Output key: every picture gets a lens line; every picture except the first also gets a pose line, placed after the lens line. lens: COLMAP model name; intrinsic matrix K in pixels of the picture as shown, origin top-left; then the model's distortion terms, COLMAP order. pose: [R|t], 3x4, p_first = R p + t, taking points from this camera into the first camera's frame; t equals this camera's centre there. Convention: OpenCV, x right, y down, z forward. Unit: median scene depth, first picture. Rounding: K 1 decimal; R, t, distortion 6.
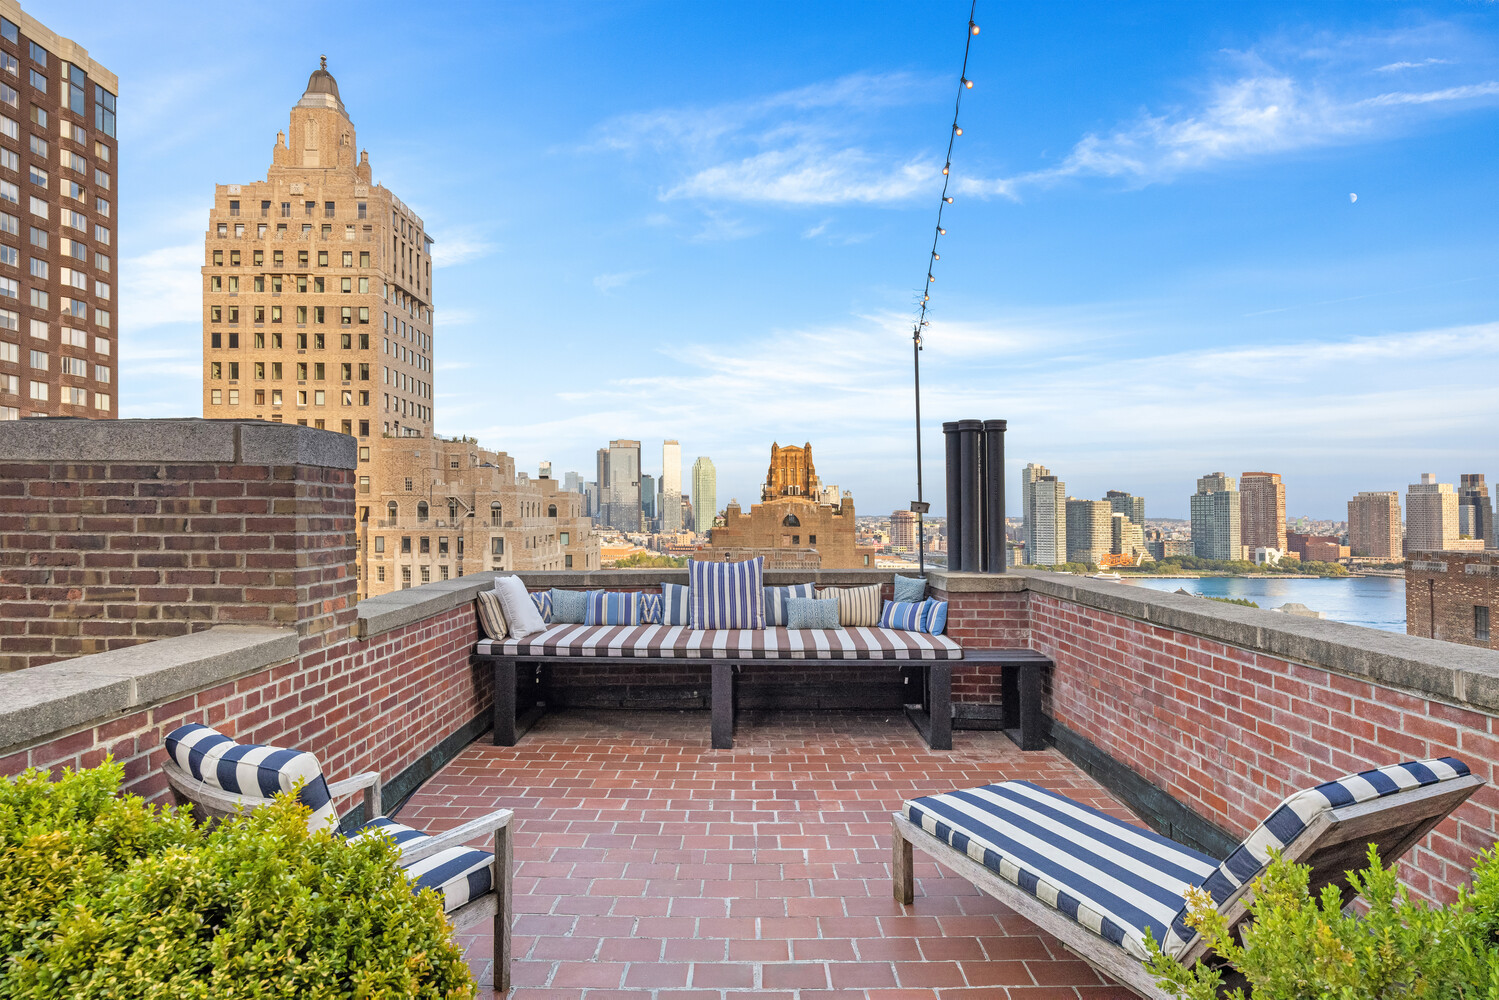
lens RADIAL K [[825.9, 0, 751.3], [0, 825.9, 508.1], [0, 0, 1]] dist [0.000106, -0.001129]
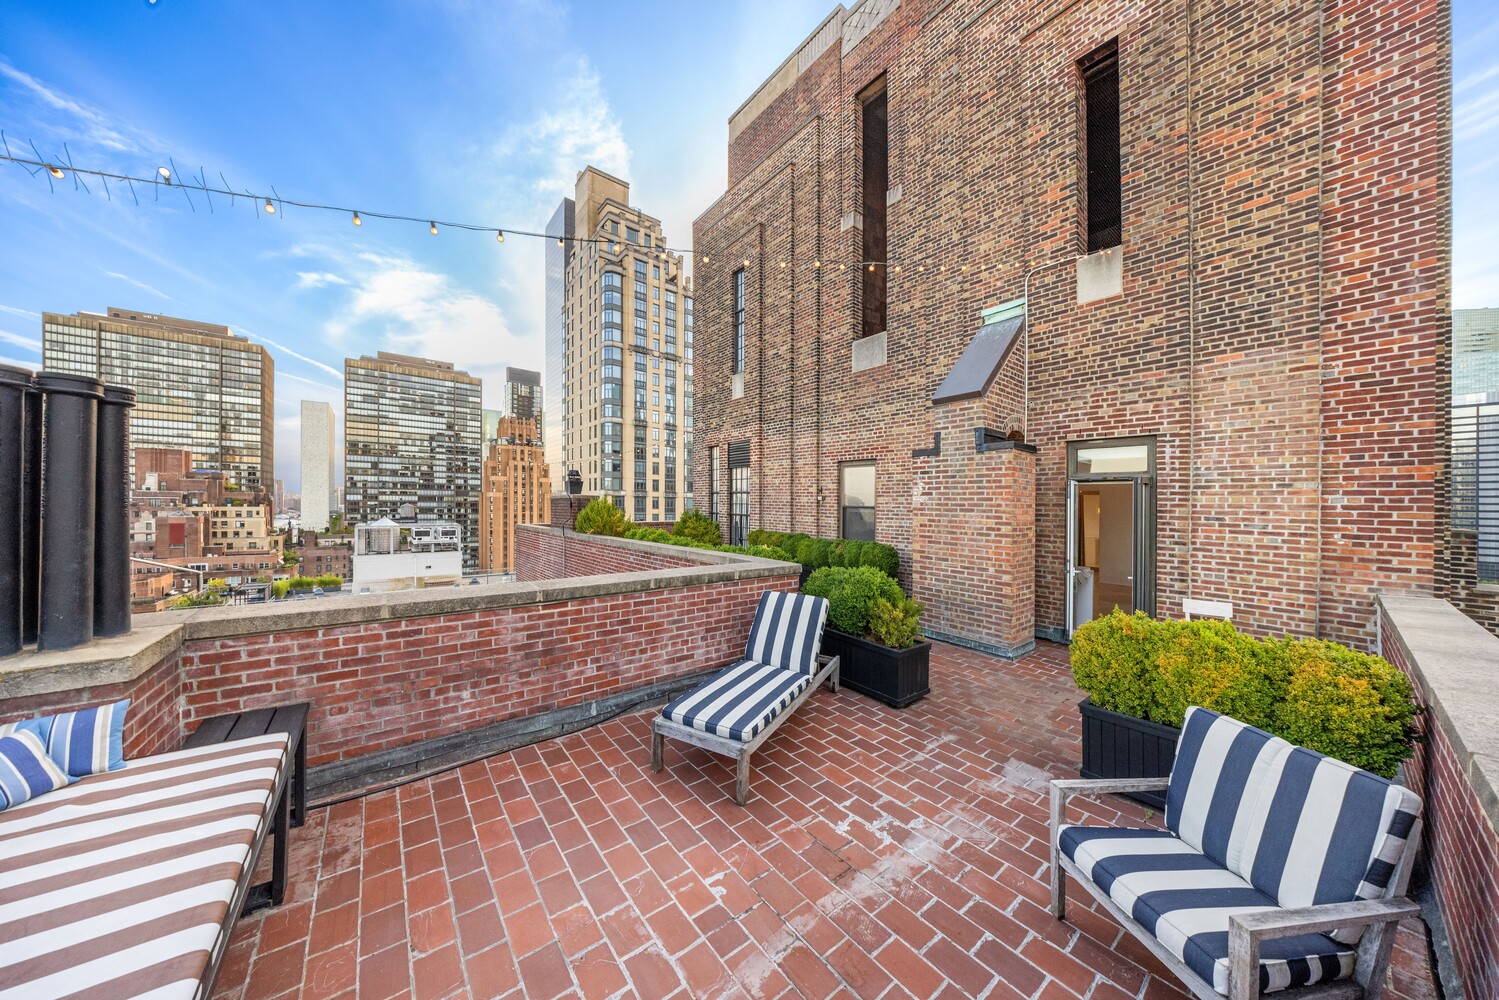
lens RADIAL K [[463.2, 0, 737.6], [0, 463.2, 496.9], [0, 0, 1]] dist [-0.010438, -0.000093]
pose [[-0.606295, -0.007827, 0.795202, -0.247843], [-0.027496, 0.999560, -0.011126, -0.032158], [-0.794765, -0.028610, -0.606243, 0.817861]]
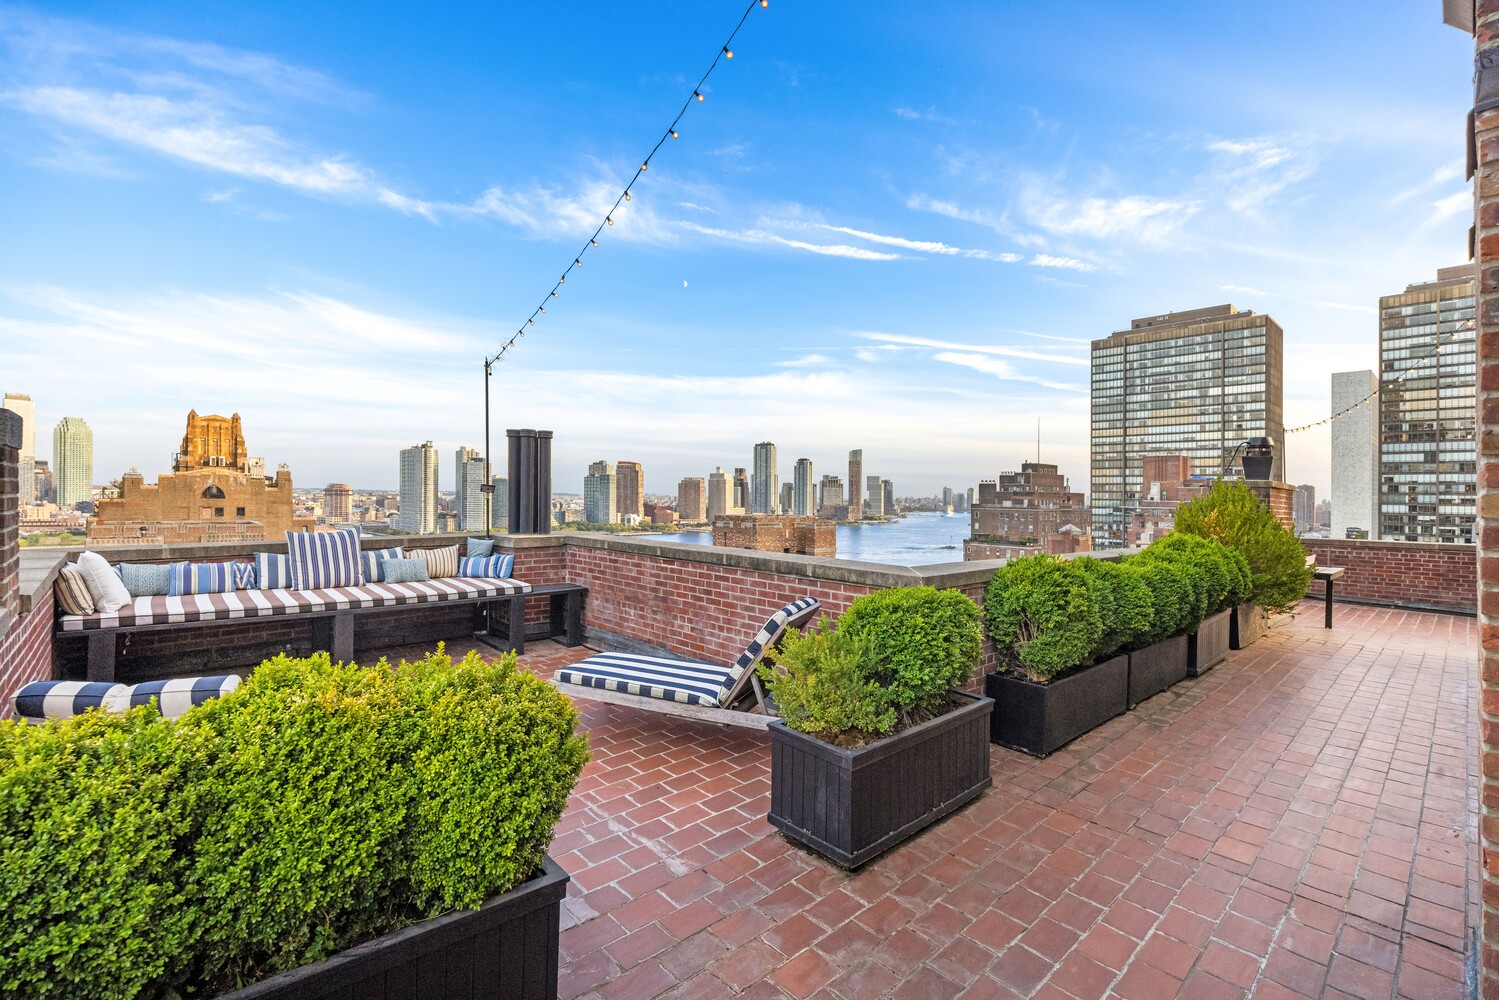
lens RADIAL K [[668.4, 0, 748.5], [0, 668.4, 495.3], [0, 0, 1]] dist [0.002239, -0.000434]
pose [[0.743380, 0.006696, 0.668836, -0.228717], [-0.017907, 0.999791, 0.009892, -0.008775], [-0.668630, -0.019330, 0.743344, -0.132135]]
